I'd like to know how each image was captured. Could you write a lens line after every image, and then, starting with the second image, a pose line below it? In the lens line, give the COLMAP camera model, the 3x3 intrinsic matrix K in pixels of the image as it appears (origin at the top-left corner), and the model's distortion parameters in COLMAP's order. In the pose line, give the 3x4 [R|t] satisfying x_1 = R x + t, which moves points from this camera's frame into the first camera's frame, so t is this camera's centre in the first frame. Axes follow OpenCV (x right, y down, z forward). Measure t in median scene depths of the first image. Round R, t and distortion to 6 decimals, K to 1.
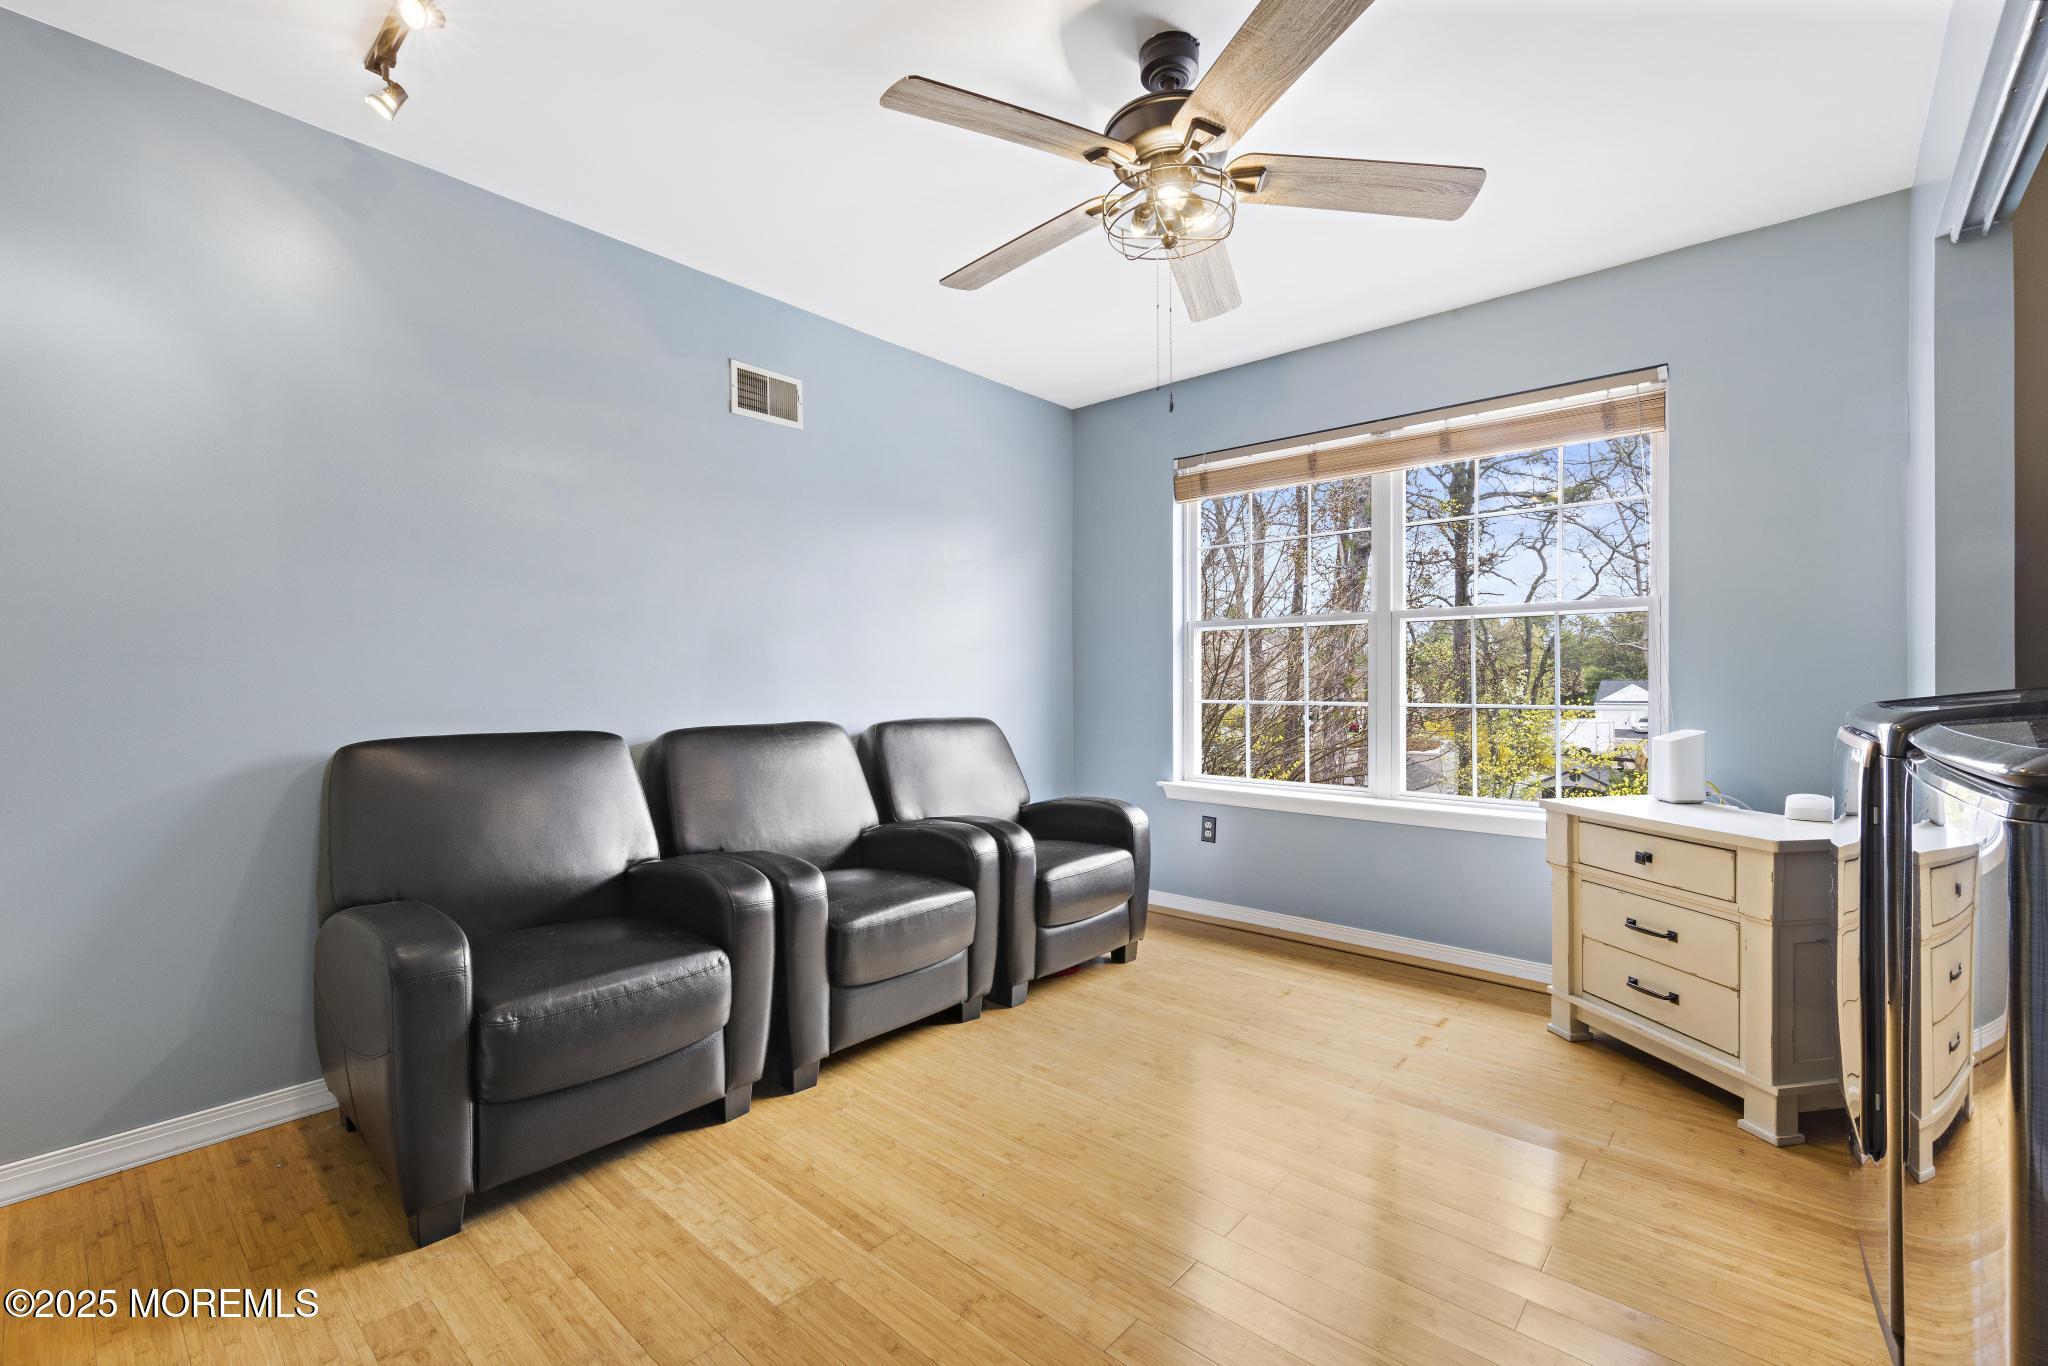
lens RADIAL K [[874.6, 0, 1025.5], [0, 874.6, 685.2], [0, 0, 1]] dist [0.004554, 0.000522]
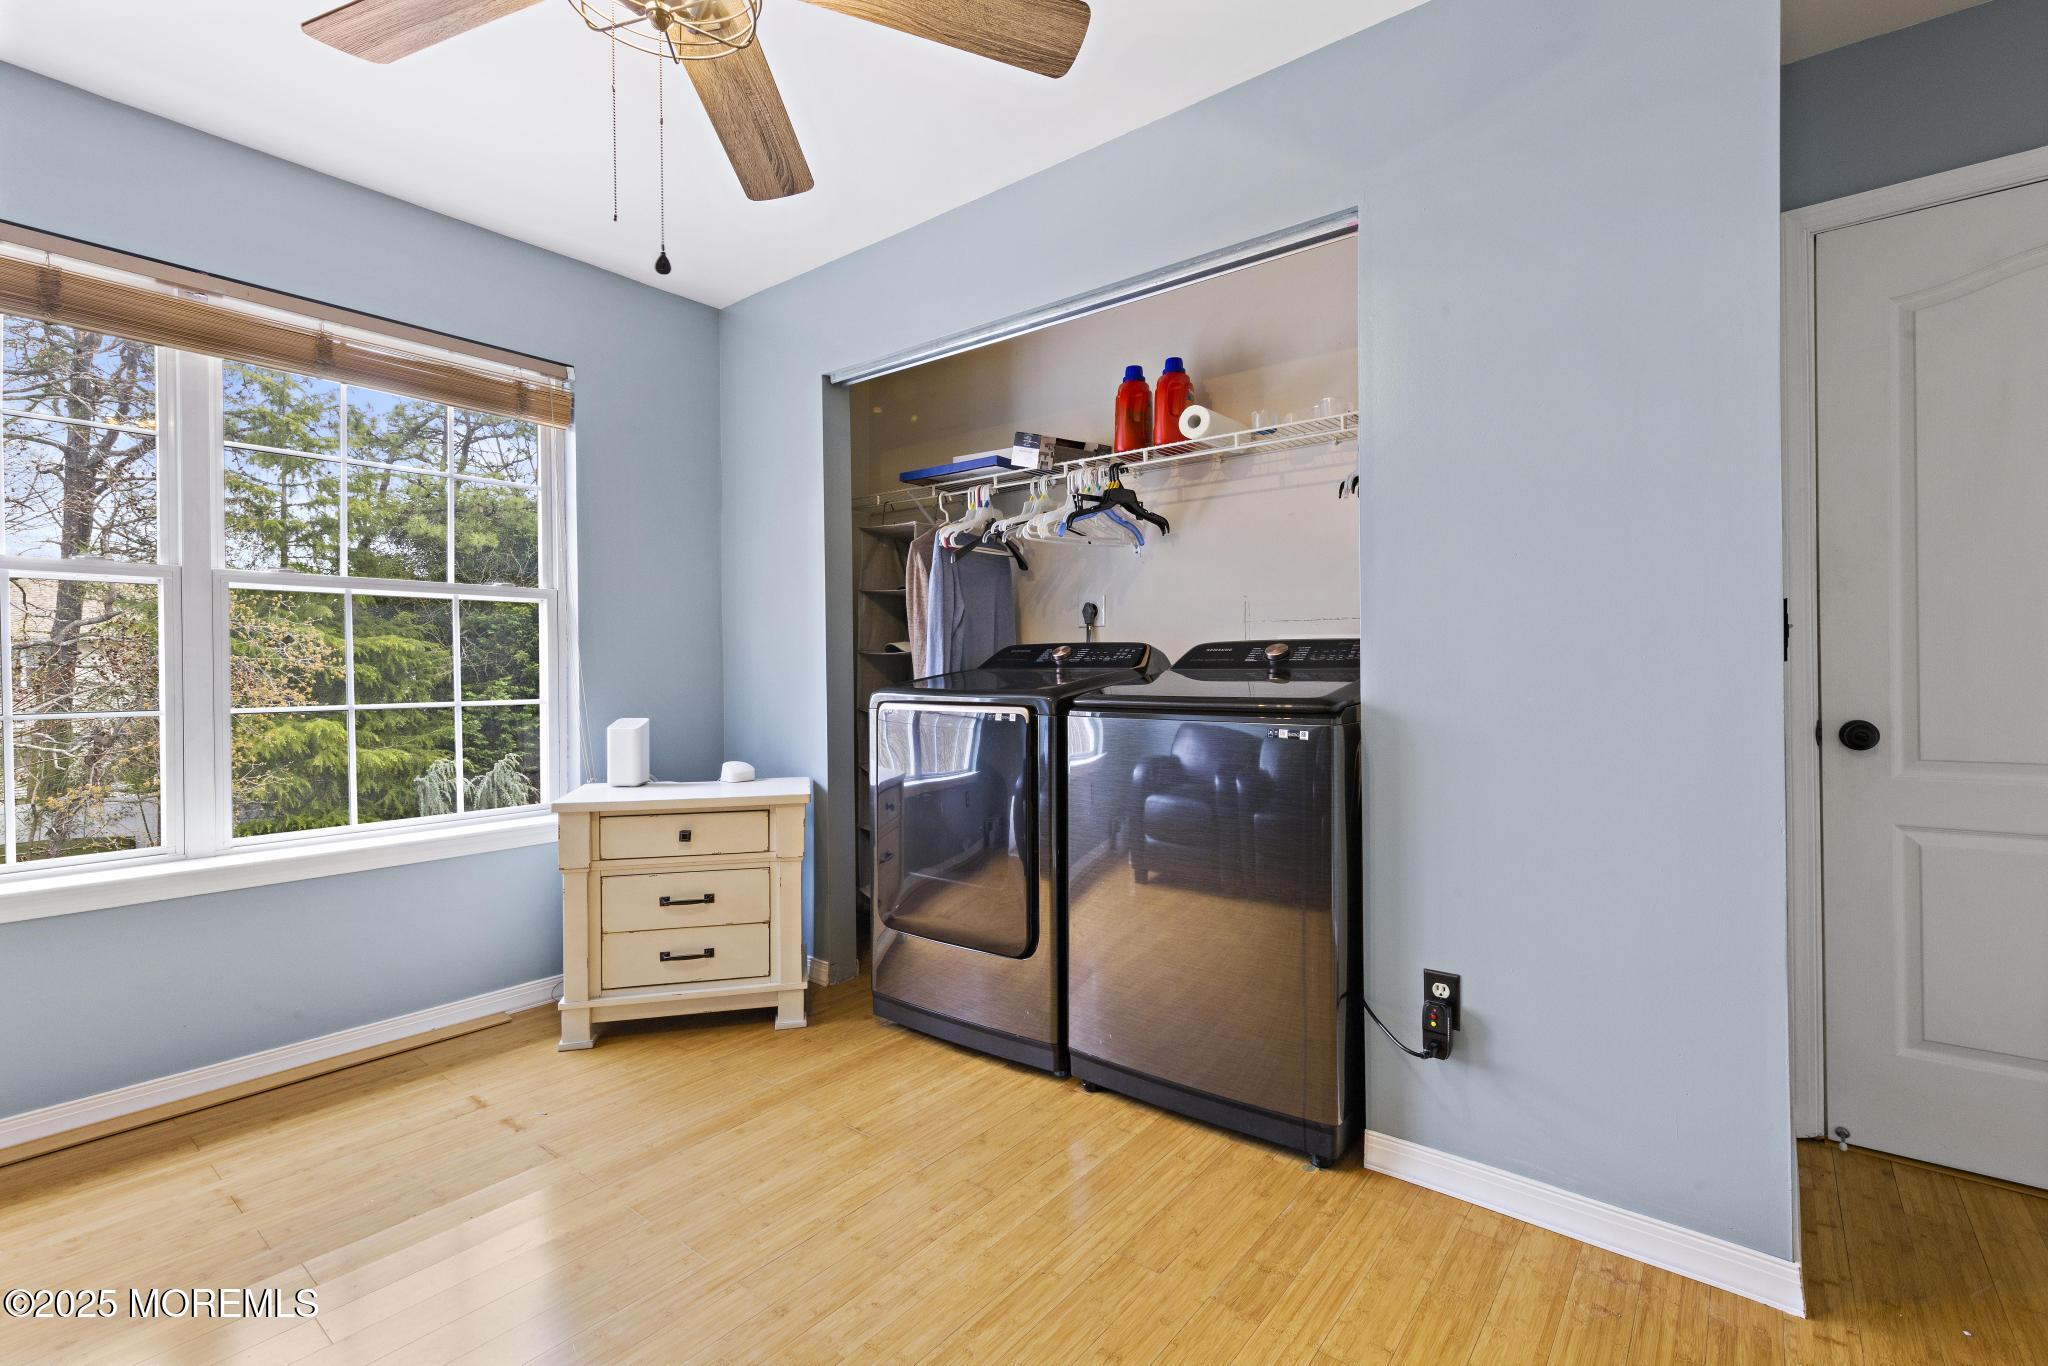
lens RADIAL K [[923.3, 0, 1029.1], [0, 923.3, 670.6], [0, 0, 1]] dist [0.001974, 0.000491]
pose [[-0.061373, -0.000108, 0.998115, -0.421929], [0.009642, 0.999953, 0.000701, -0.004237], [-0.998068, 0.009667, -0.061369, 0.580073]]
